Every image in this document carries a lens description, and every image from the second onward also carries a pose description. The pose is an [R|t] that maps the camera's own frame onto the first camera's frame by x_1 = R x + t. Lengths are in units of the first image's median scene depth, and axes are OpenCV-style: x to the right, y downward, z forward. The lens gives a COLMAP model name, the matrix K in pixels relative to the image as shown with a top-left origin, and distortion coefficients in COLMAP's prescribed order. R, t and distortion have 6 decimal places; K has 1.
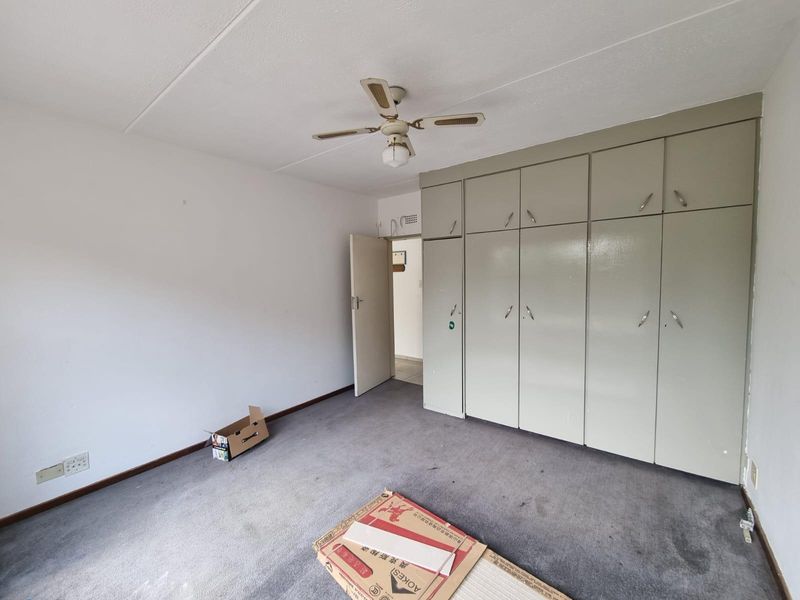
lens RADIAL K [[328.9, 0, 401.1], [0, 328.9, 297.9], [0, 0, 1]] dist [-0.004552, -0.000618]
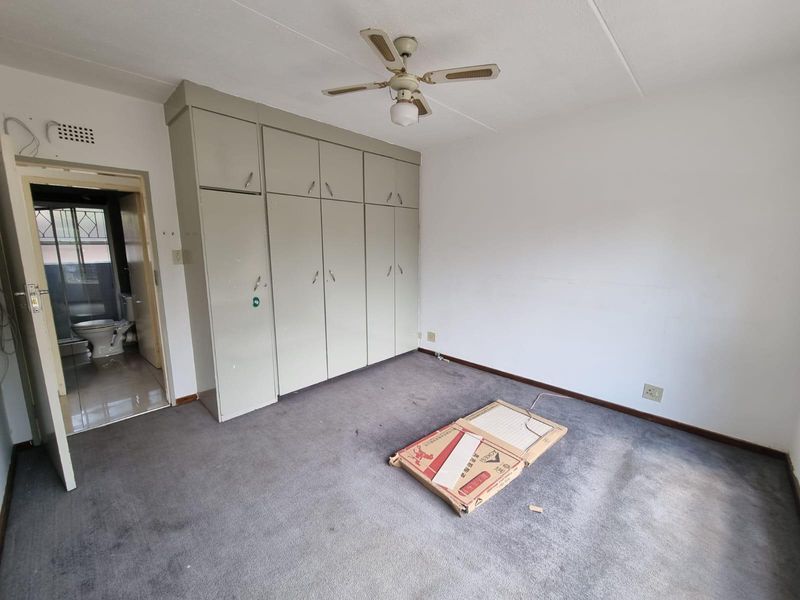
lens RADIAL K [[328.9, 0, 399.7], [0, 328.9, 298.6], [0, 0, 1]] dist [-0.004552, -0.000618]
pose [[0.118530, -0.148578, 0.981771, -0.797343], [0.061642, 0.987936, 0.142069, -0.026436], [-0.991035, 0.043679, 0.126259, 0.699287]]
